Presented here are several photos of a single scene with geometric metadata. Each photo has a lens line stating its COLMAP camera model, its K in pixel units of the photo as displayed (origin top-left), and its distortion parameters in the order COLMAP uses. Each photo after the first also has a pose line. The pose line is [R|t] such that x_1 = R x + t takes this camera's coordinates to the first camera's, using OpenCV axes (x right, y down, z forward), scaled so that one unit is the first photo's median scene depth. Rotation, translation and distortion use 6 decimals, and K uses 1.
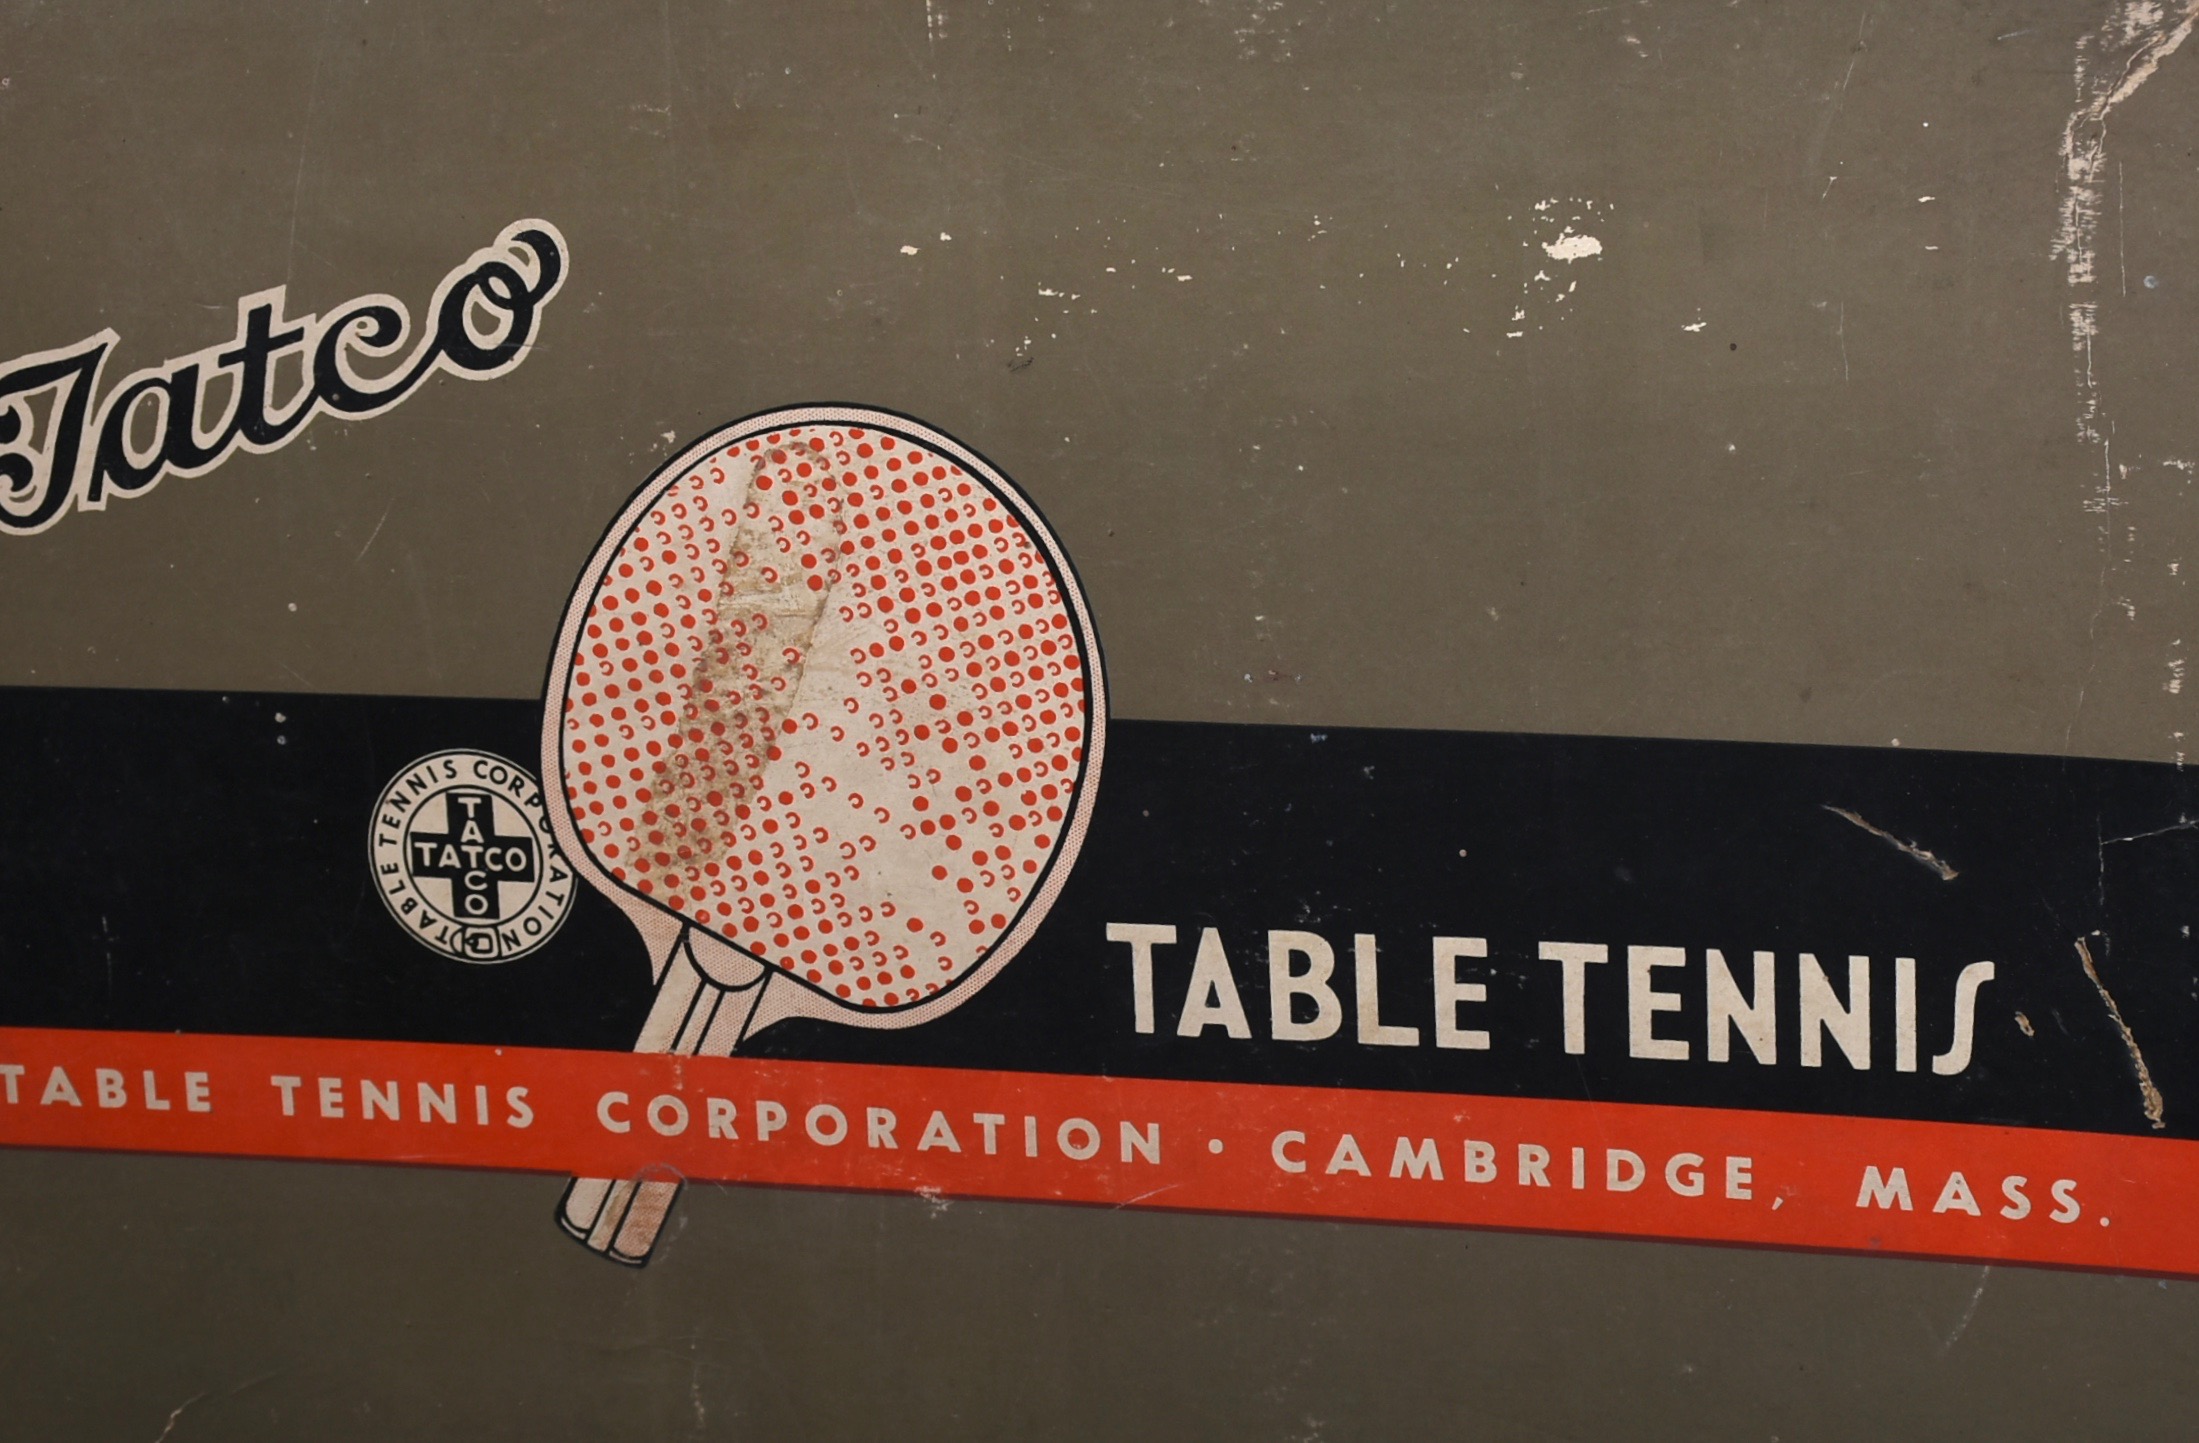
lens RADIAL K [[5453.2, 0, 1099.4], [0, 5453.2, 721.2], [0, 0, 1]] dist [-0.035268, 0.000000]
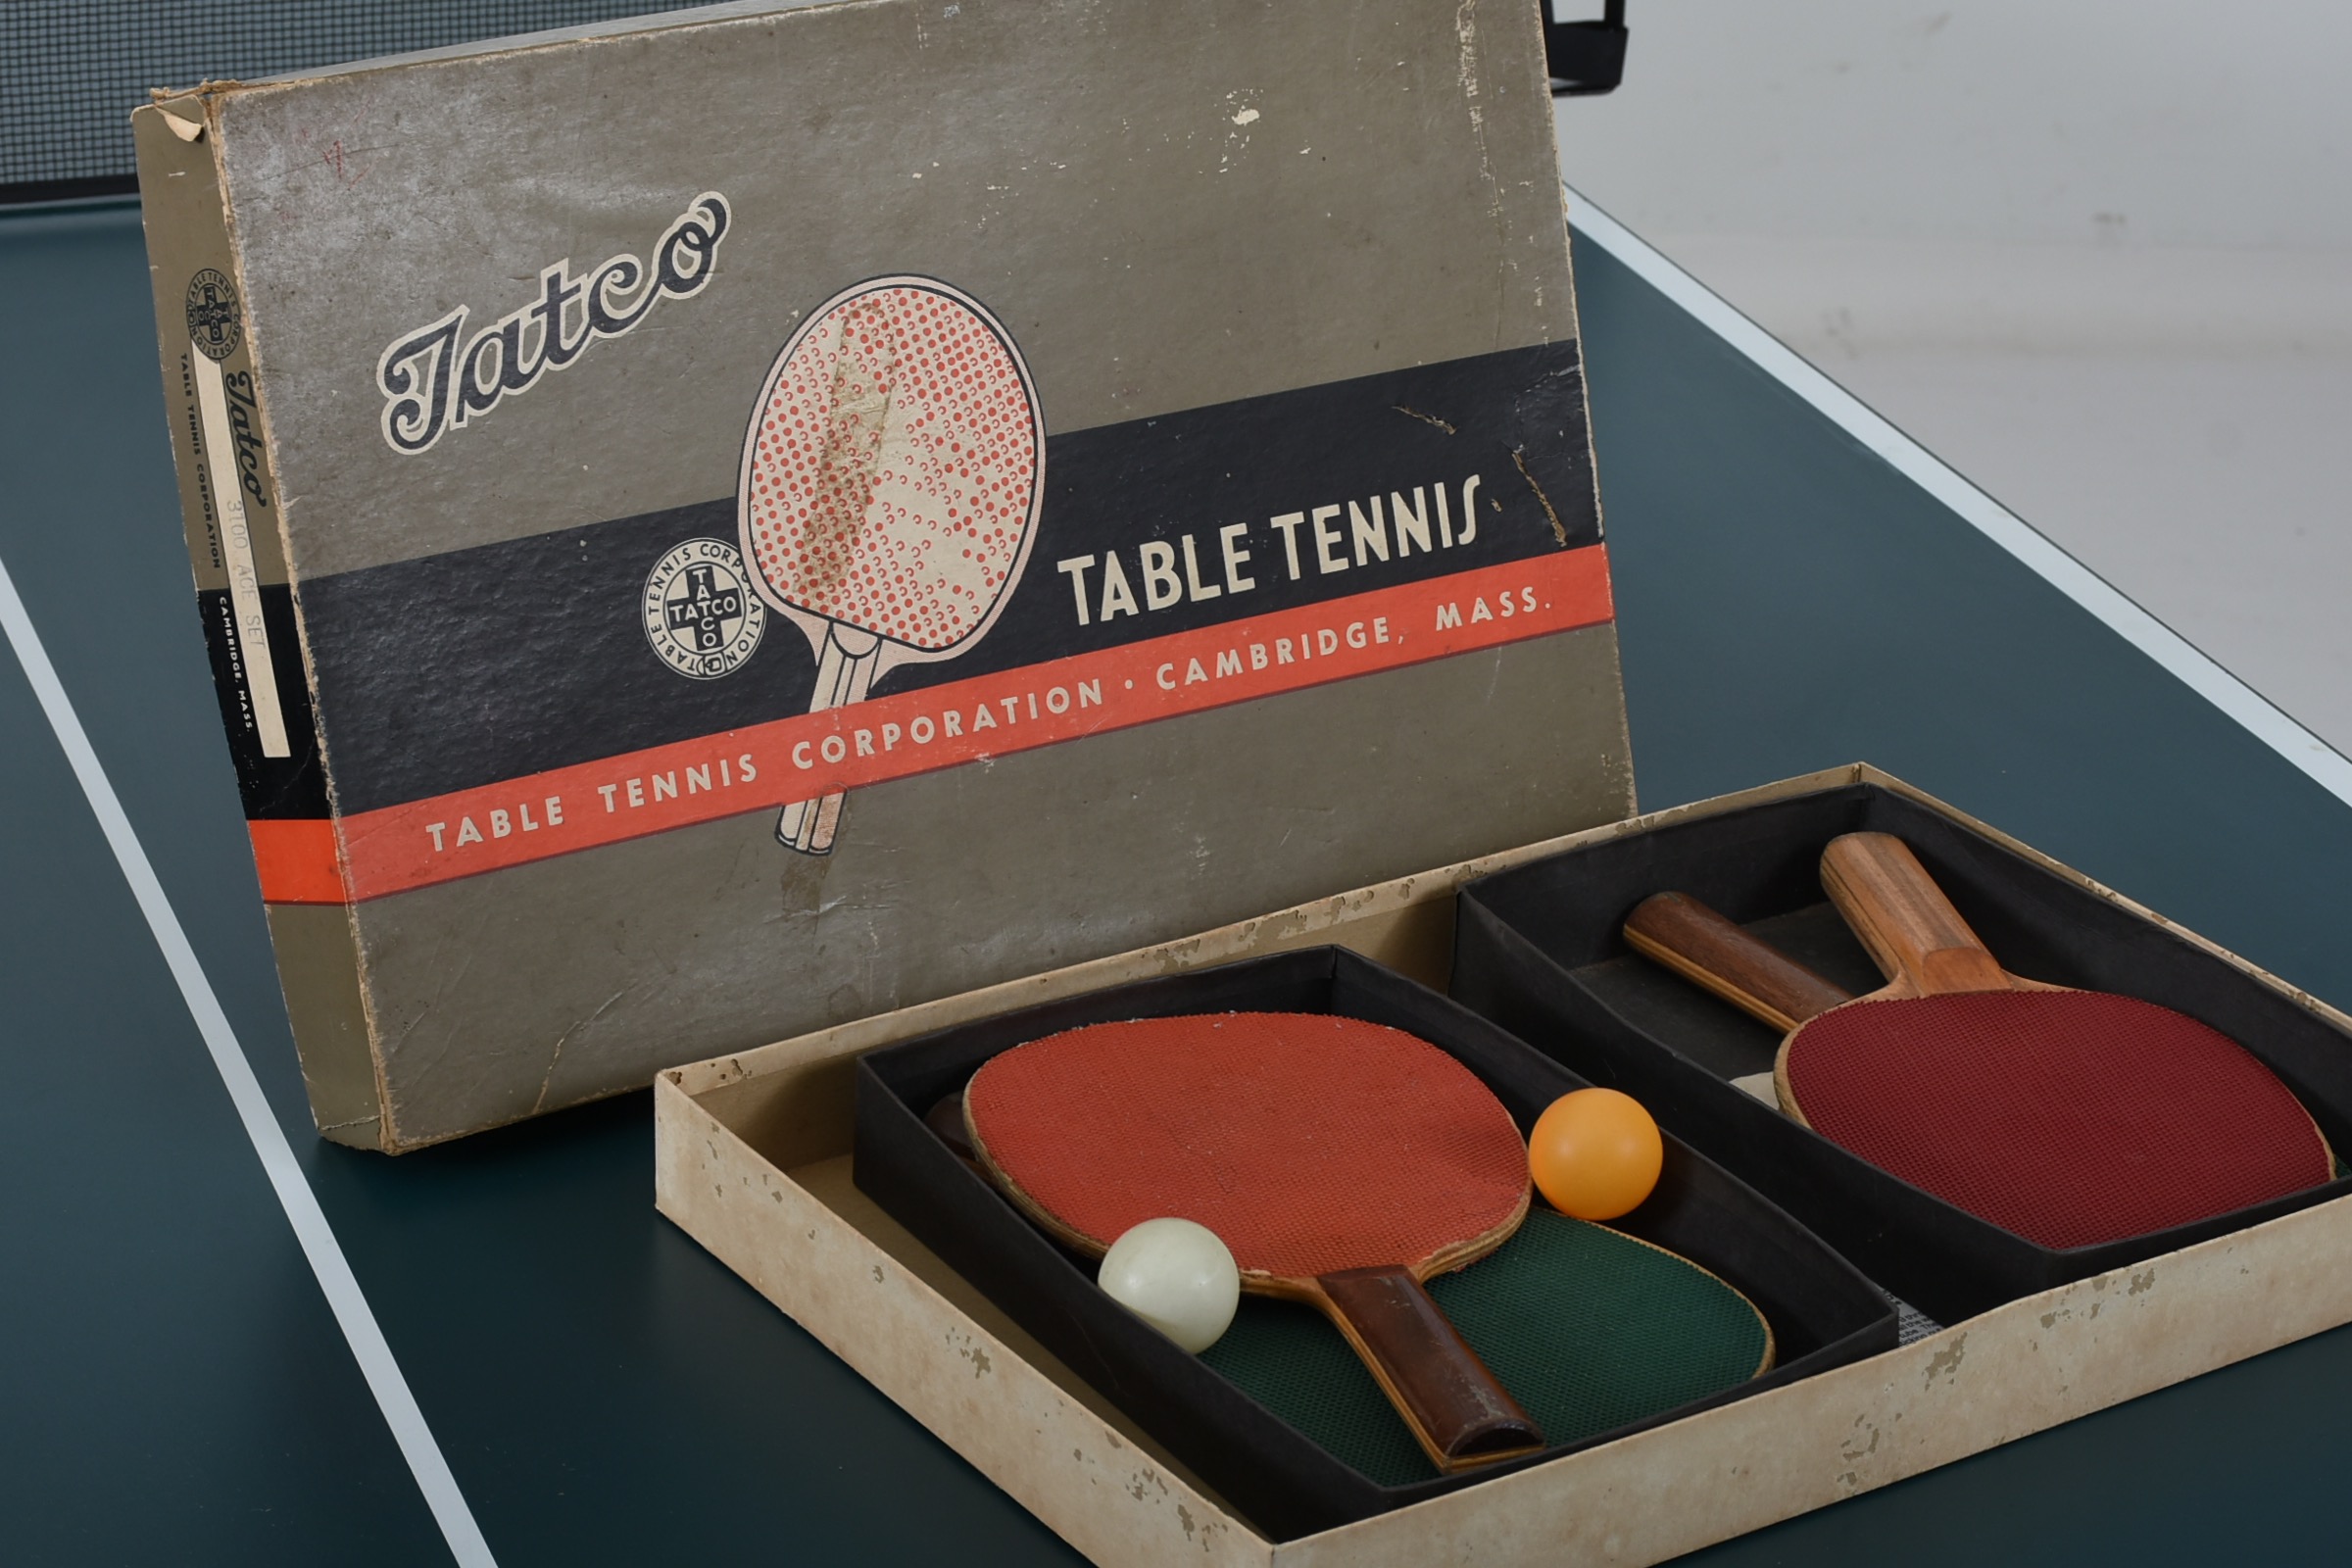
lens RADIAL K [[6085.4, 0, 1176.0], [0, 6085.4, 783.9], [0, 0, 1]] dist [-0.048153, 0.000000]
pose [[0.644035, -0.142315, 0.751641, -1.407694], [0.313221, 0.945466, -0.089367, 0.282932], [-0.697933, 0.292985, 0.653490, -0.244192]]
